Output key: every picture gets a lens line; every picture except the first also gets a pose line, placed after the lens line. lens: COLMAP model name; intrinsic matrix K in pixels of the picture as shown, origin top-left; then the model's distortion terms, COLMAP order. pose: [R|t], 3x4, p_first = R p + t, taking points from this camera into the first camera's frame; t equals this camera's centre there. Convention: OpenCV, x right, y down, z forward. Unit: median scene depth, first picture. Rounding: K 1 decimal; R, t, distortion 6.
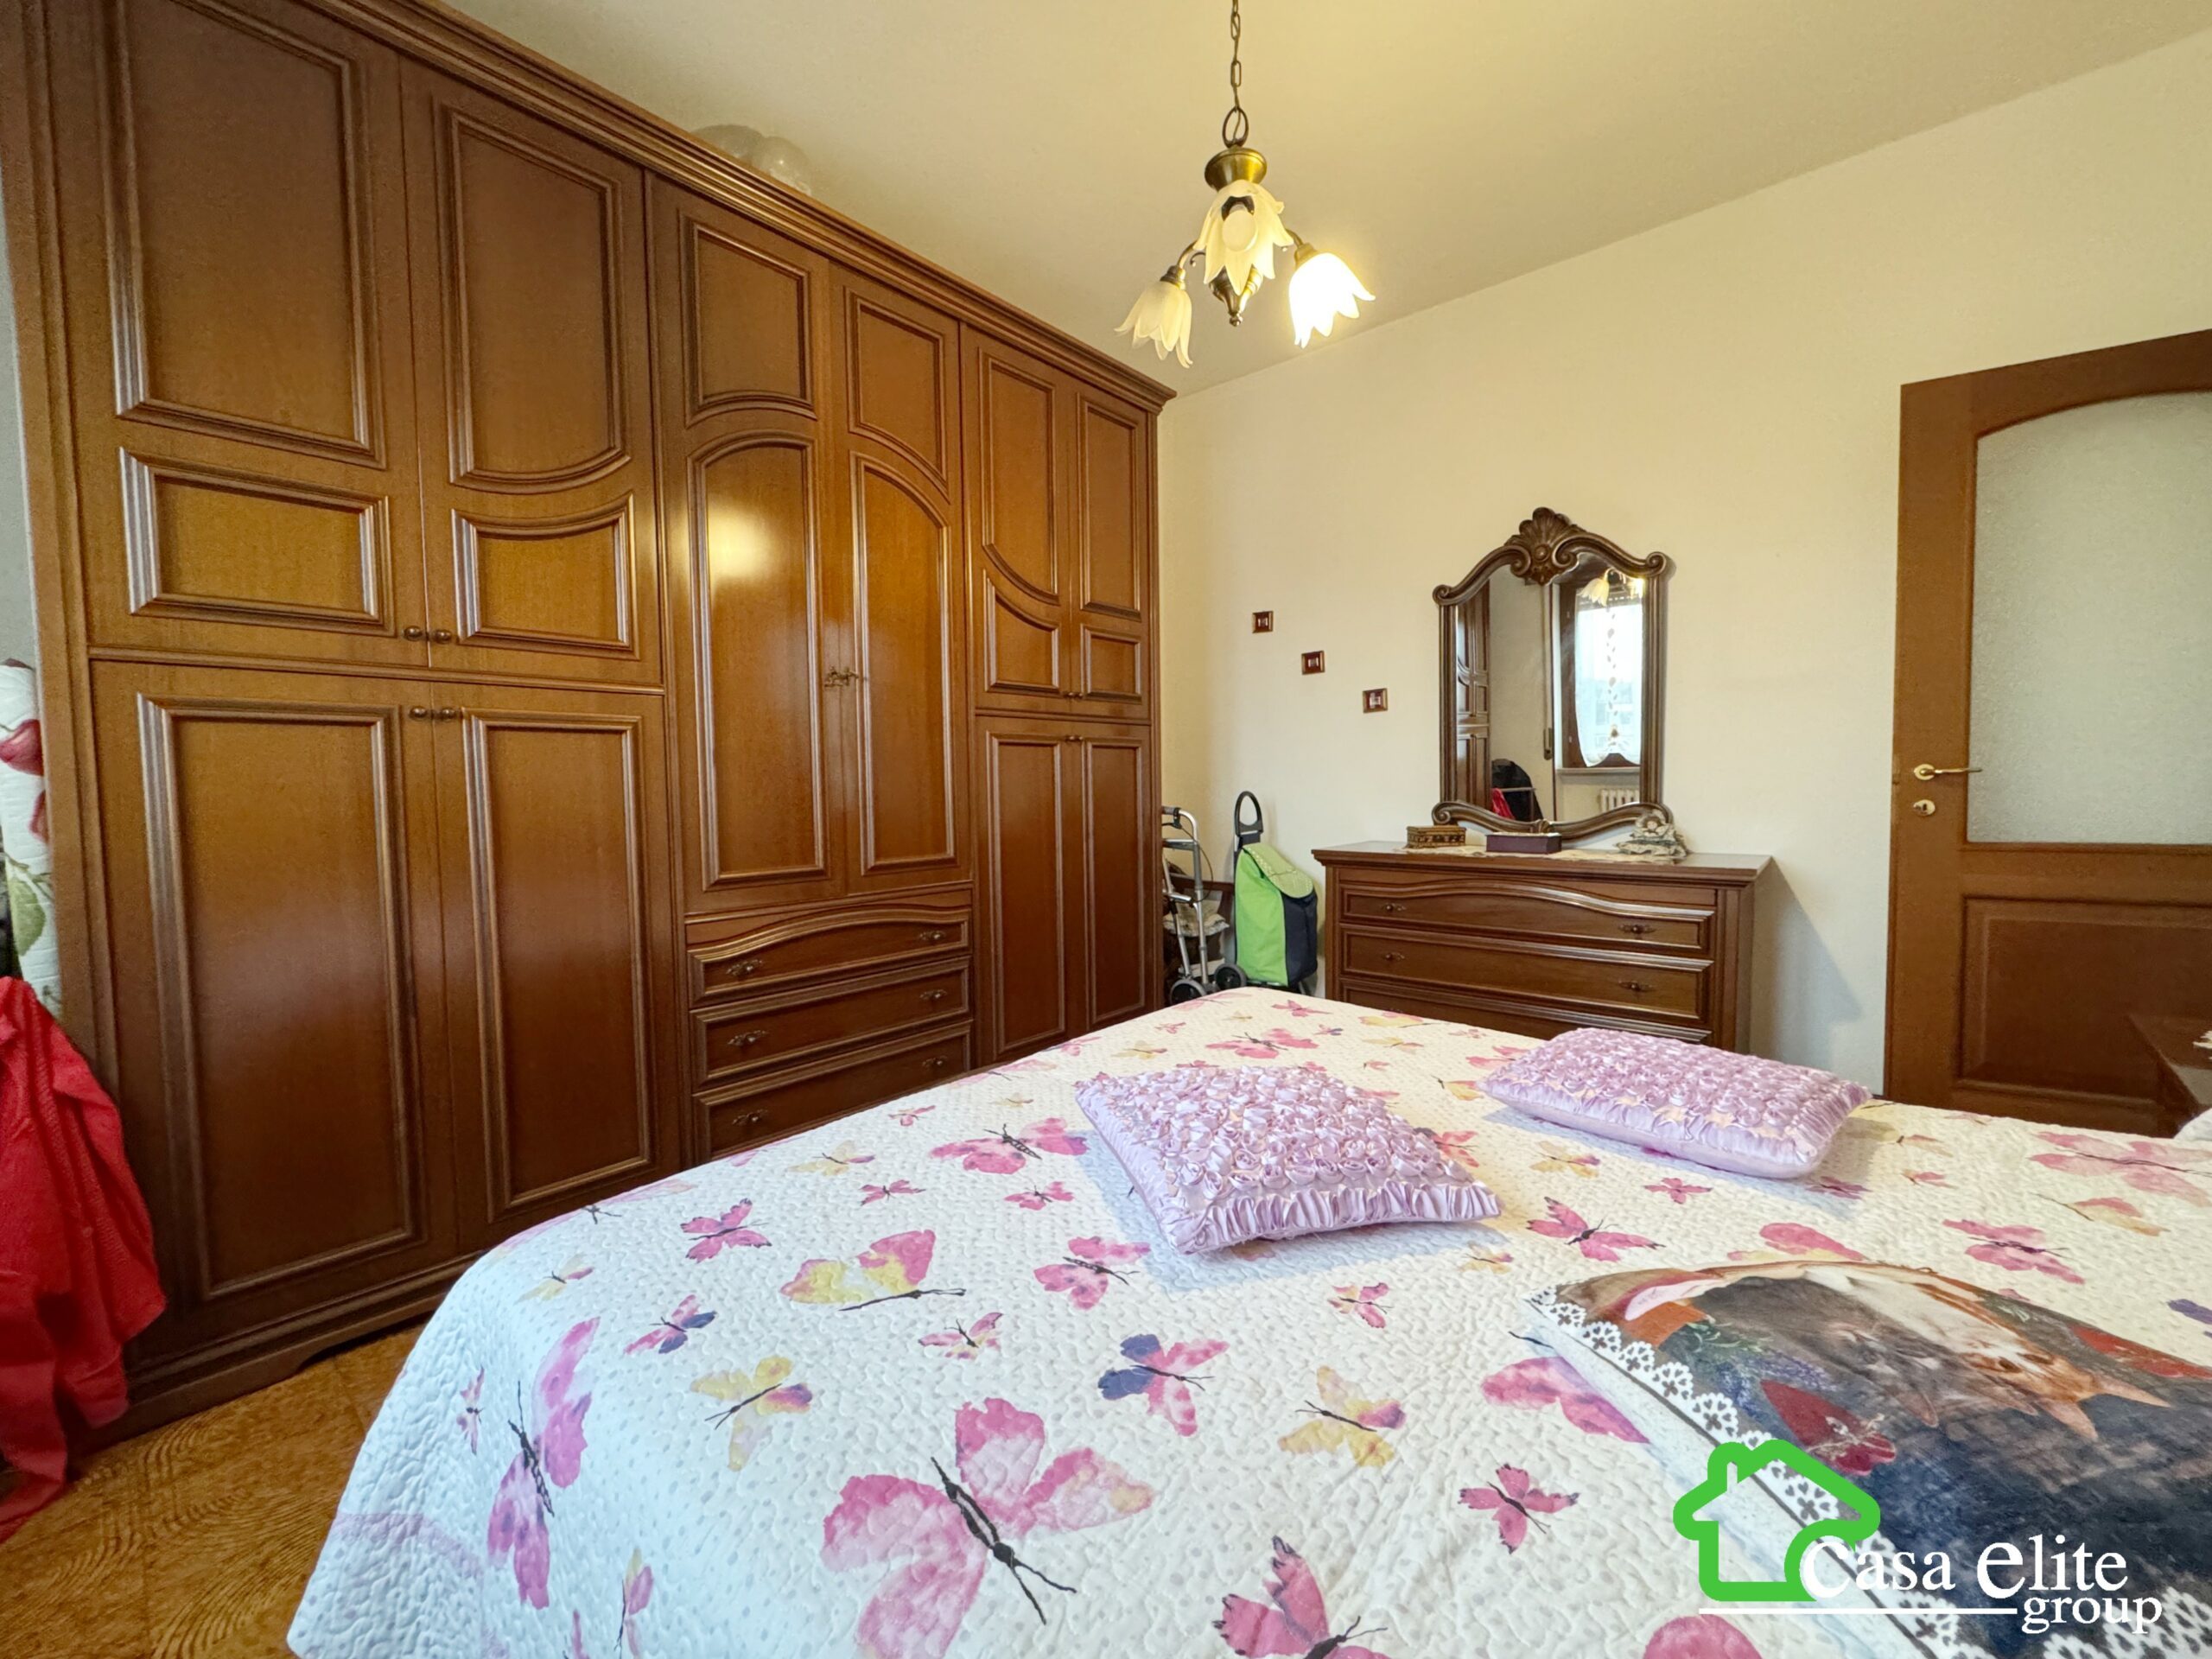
lens RADIAL K [[880.3, 0, 1108.7], [0, 880.3, 828.0], [0, 0, 1]] dist [-0.004324, -0.000020]
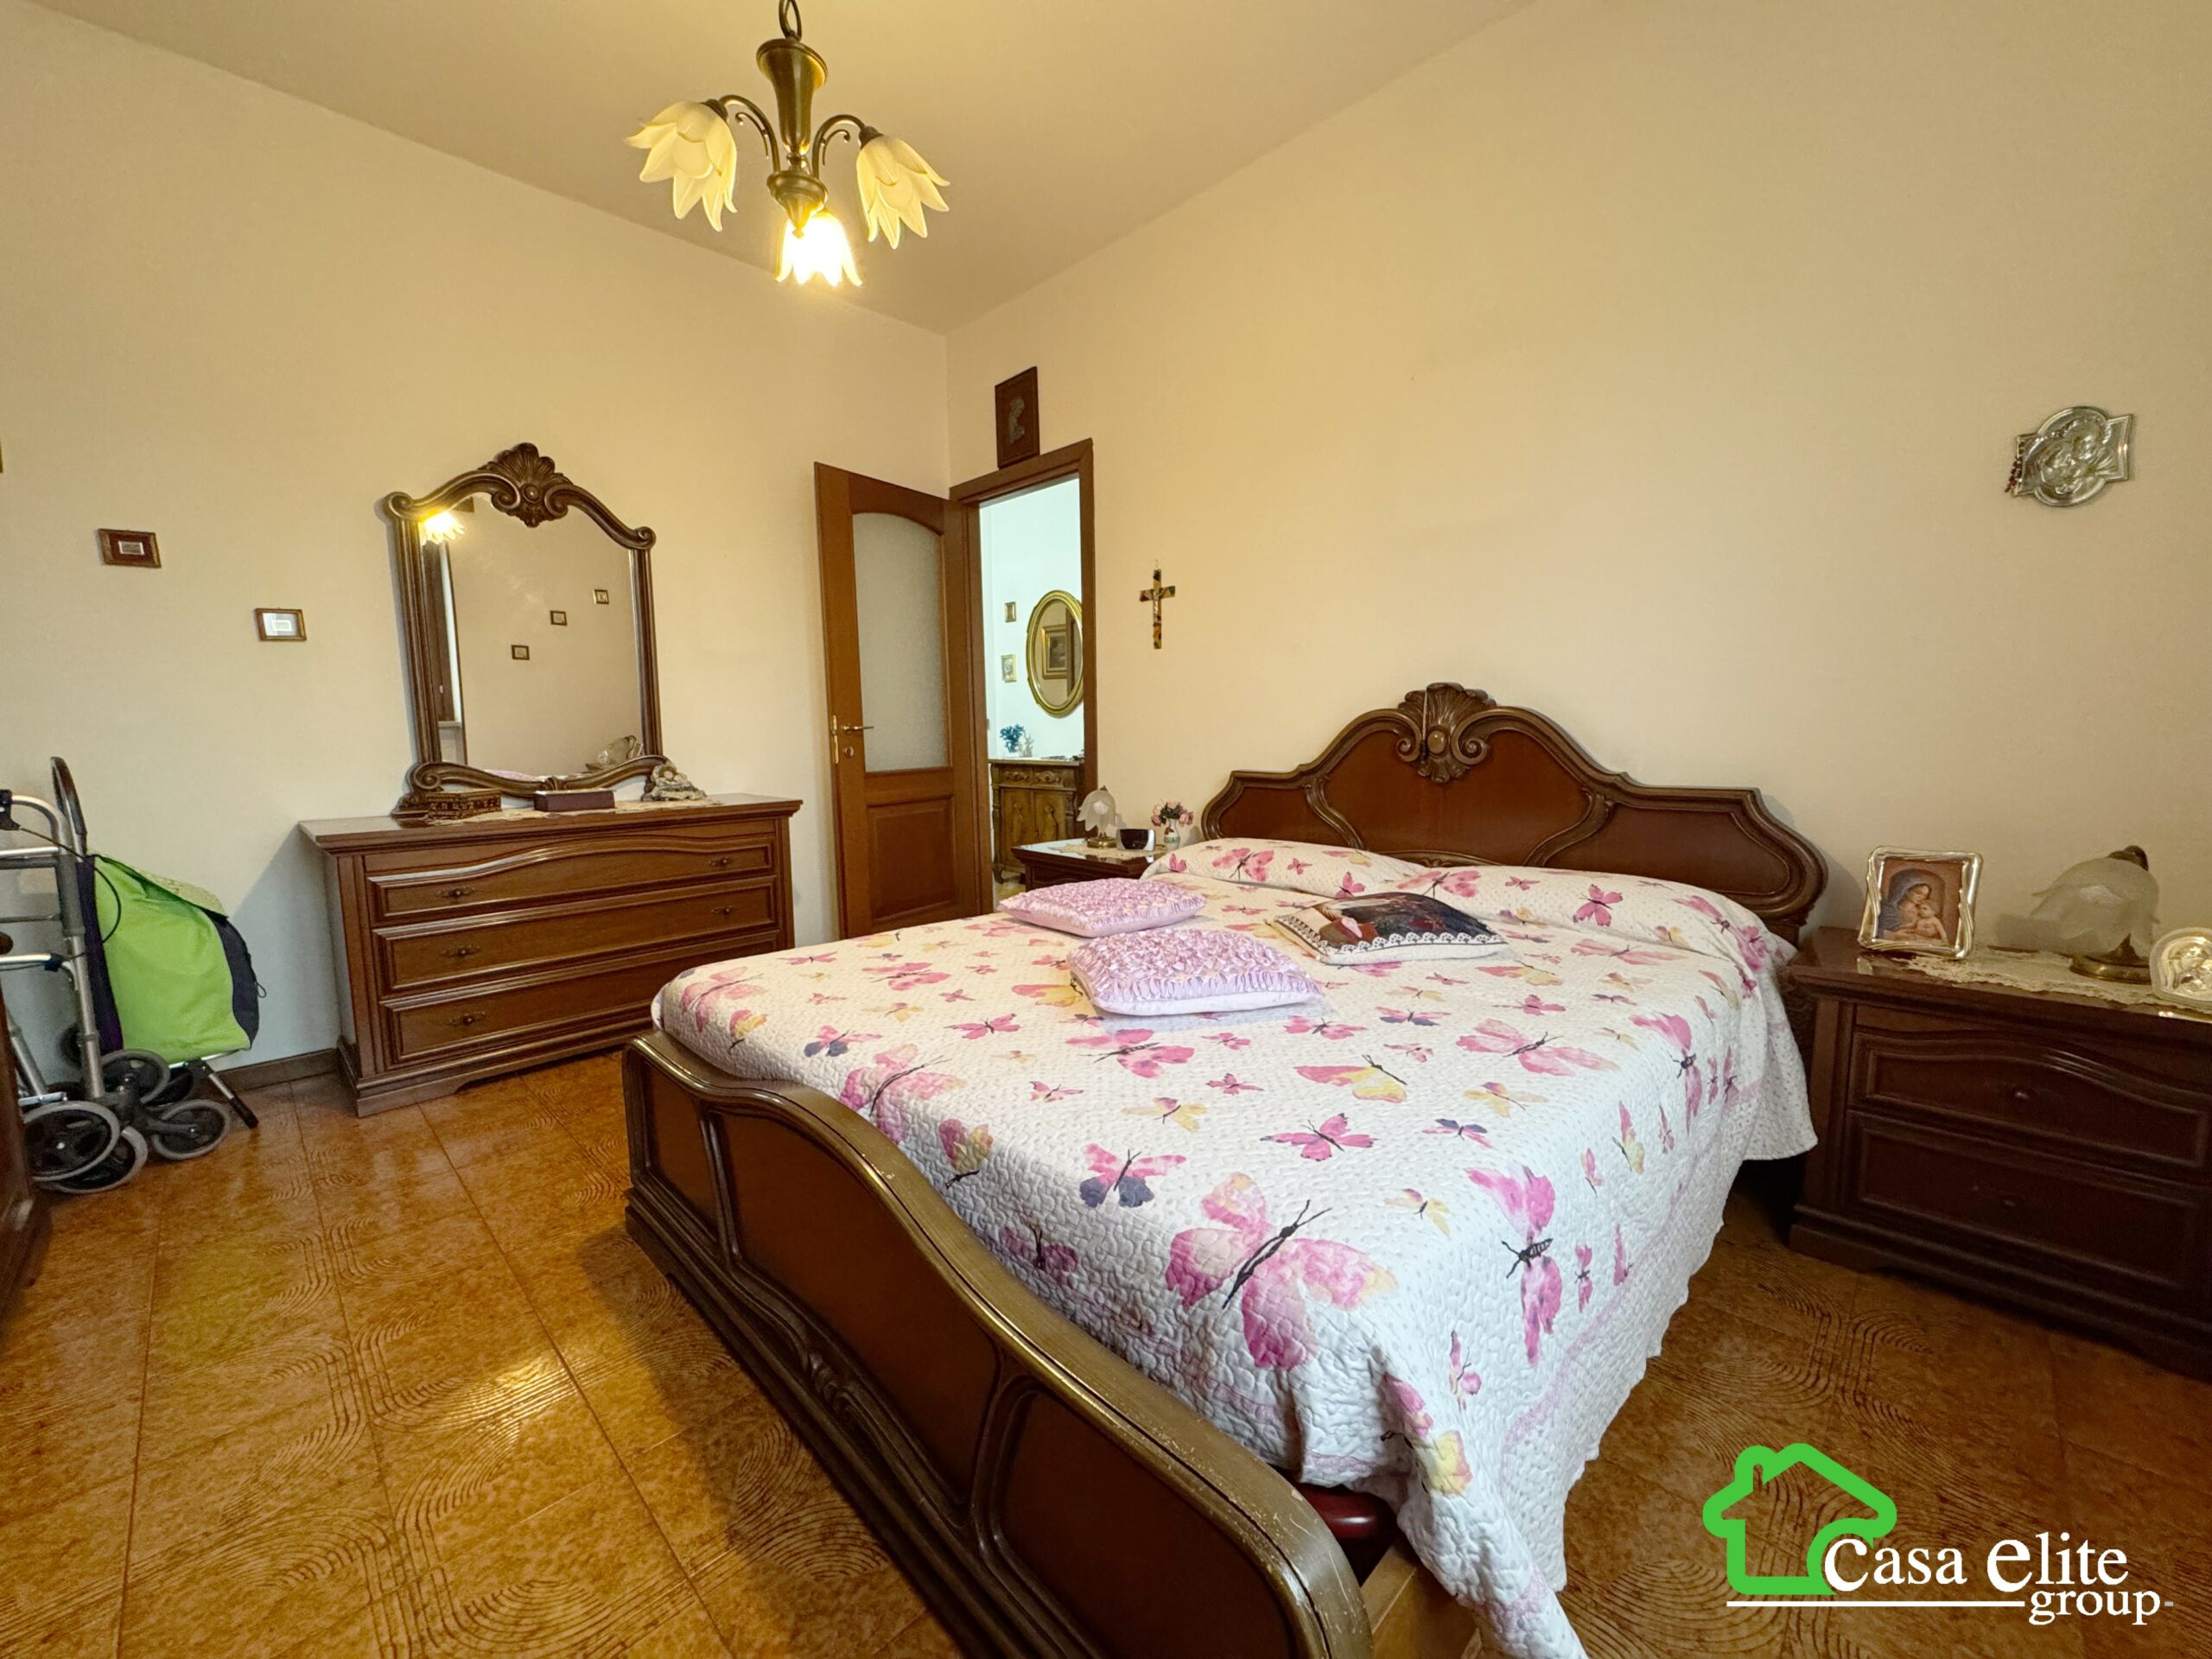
lens RADIAL K [[880.3, 0, 1093.5], [0, 880.3, 839.8], [0, 0, 1]] dist [-0.004324, -0.000020]
pose [[0.065138, -0.117685, 0.990912, -1.447262], [0.060915, 0.991638, 0.113767, -0.048960], [-0.996015, 0.052951, 0.071762, 1.150437]]
